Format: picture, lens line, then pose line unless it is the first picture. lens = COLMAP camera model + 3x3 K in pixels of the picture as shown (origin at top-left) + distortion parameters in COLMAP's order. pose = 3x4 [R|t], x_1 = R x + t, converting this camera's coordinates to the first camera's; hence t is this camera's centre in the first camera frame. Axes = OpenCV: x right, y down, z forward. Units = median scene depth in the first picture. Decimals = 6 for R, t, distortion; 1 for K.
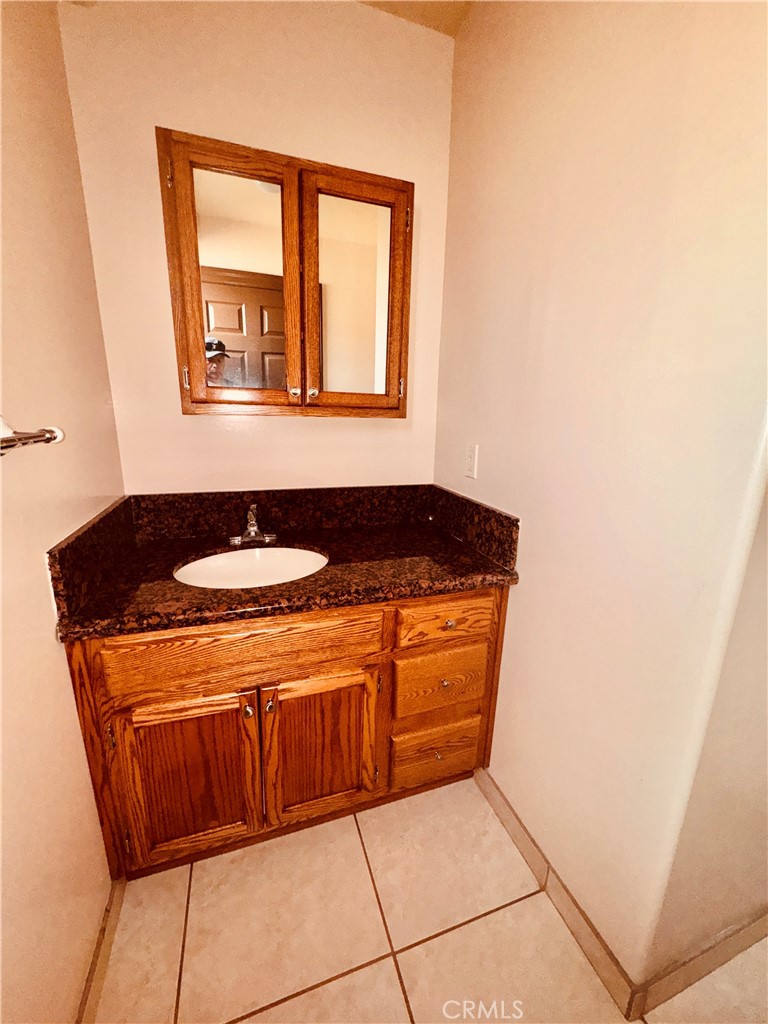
lens RADIAL K [[409.8, 0, 384.0], [0, 409.8, 512.0], [0, 0, 1]] dist [-0.002783, -0.000012]
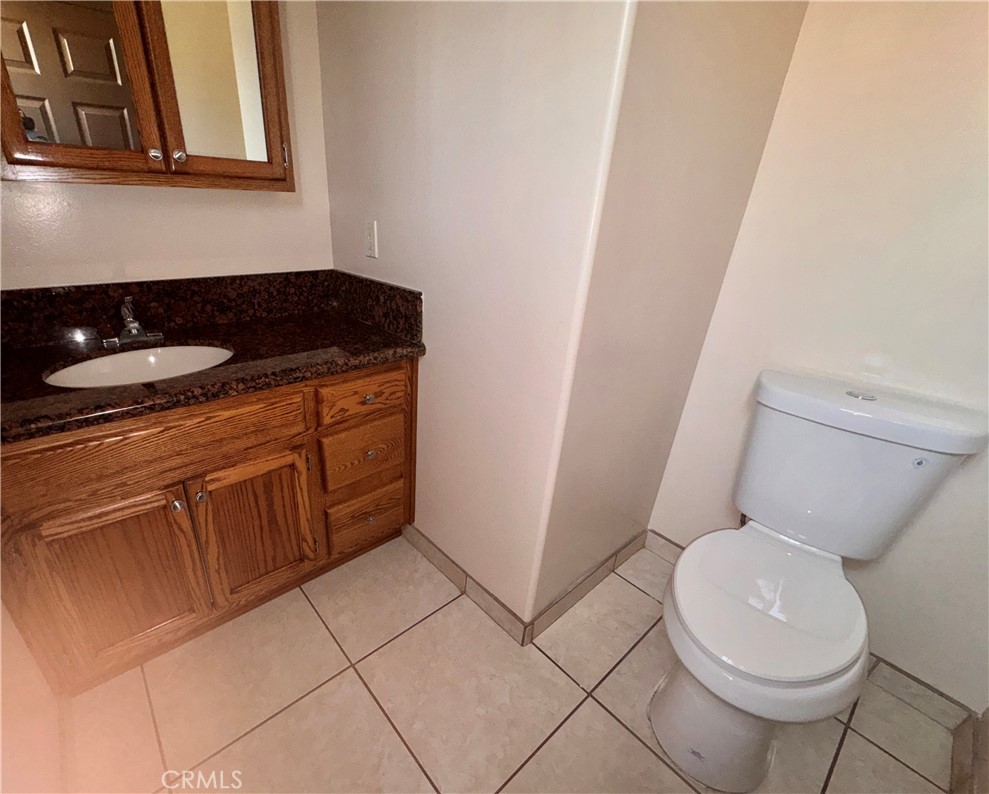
lens RADIAL K [[444.2, 0, 430.3], [0, 444.2, 413.7], [0, 0, 1]] dist [0.000476, -0.000021]
pose [[0.941118, -0.142883, 0.306400, -0.046570], [0.076586, 0.972843, 0.218428, 0.072250], [-0.329289, -0.182101, 0.926503, -0.130291]]
